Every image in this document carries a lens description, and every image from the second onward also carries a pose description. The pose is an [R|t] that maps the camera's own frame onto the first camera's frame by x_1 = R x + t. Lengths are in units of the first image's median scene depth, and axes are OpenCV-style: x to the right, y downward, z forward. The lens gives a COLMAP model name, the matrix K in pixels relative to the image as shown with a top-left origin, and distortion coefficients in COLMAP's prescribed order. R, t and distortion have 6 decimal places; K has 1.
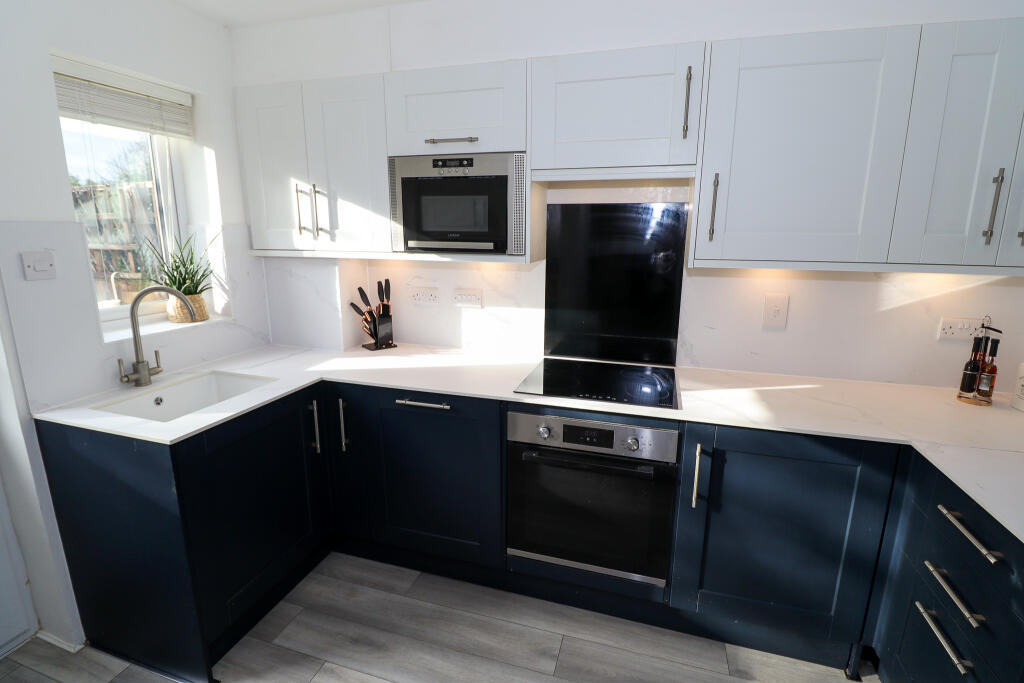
lens RADIAL K [[477.4, 0, 516.5], [0, 477.4, 337.0], [0, 0, 1]] dist [-0.016295, -0.000477]
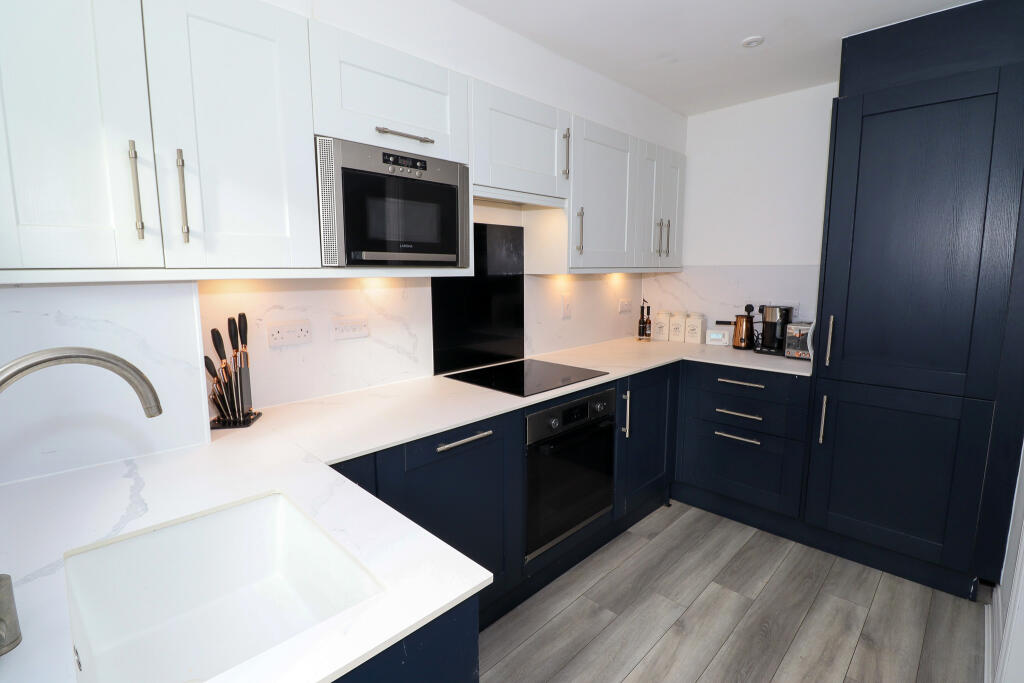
lens RADIAL K [[477.4, 0, 516.2], [0, 477.4, 338.8], [0, 0, 1]] dist [-0.016295, -0.000477]
pose [[0.462289, -0.136326, 0.876187, -0.842937], [0.196513, 0.979292, 0.048684, -0.057547], [-0.864680, 0.149676, 0.479506, 0.471351]]
